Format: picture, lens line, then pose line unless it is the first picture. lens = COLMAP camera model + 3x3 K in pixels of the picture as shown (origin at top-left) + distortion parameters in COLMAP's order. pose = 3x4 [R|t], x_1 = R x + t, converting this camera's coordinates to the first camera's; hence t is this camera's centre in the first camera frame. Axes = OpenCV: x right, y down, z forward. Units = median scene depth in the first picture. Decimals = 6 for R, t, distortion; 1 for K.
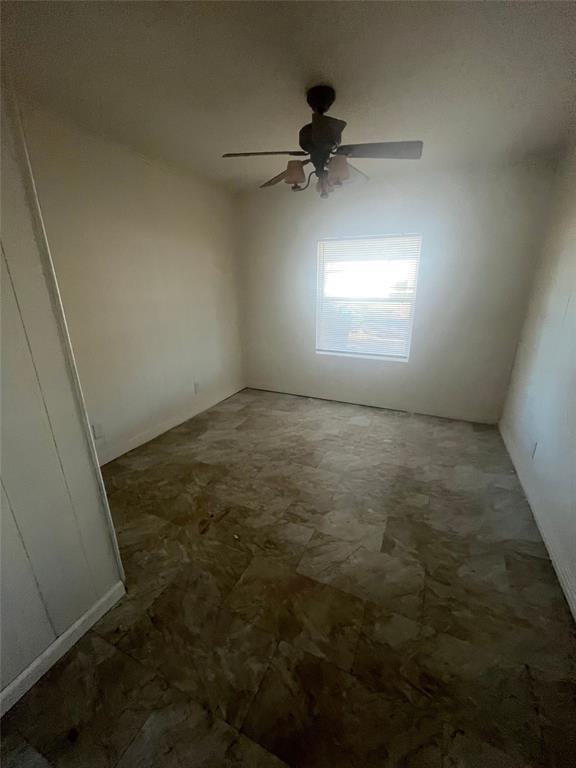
lens RADIAL K [[312.1, 0, 287.7], [0, 312.1, 386.3], [0, 0, 1]] dist [0.000429, -0.000027]
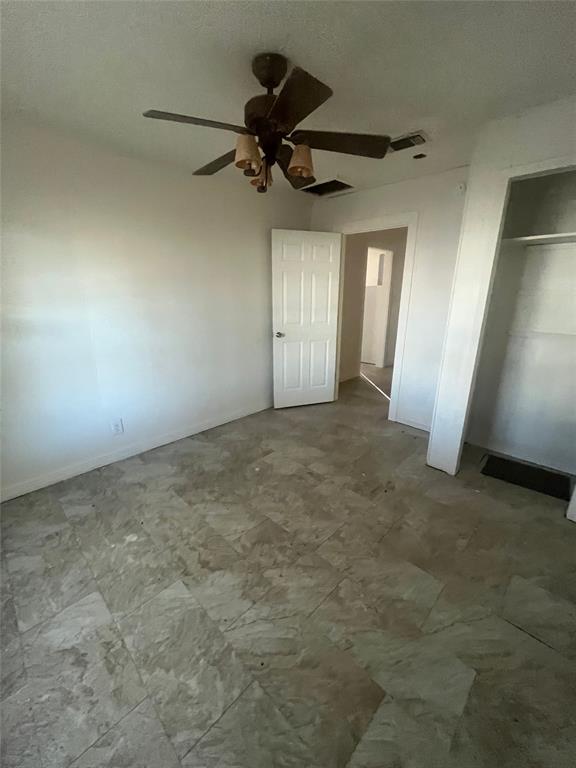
lens RADIAL K [[312.1, 0, 289.4], [0, 312.1, 385.1], [0, 0, 1]] dist [0.000429, -0.000027]
pose [[-0.943462, -0.089436, 0.319188, -0.190069], [0.111809, 0.820624, 0.560424, -0.472652], [-0.312055, 0.564427, -0.764228, 1.409224]]
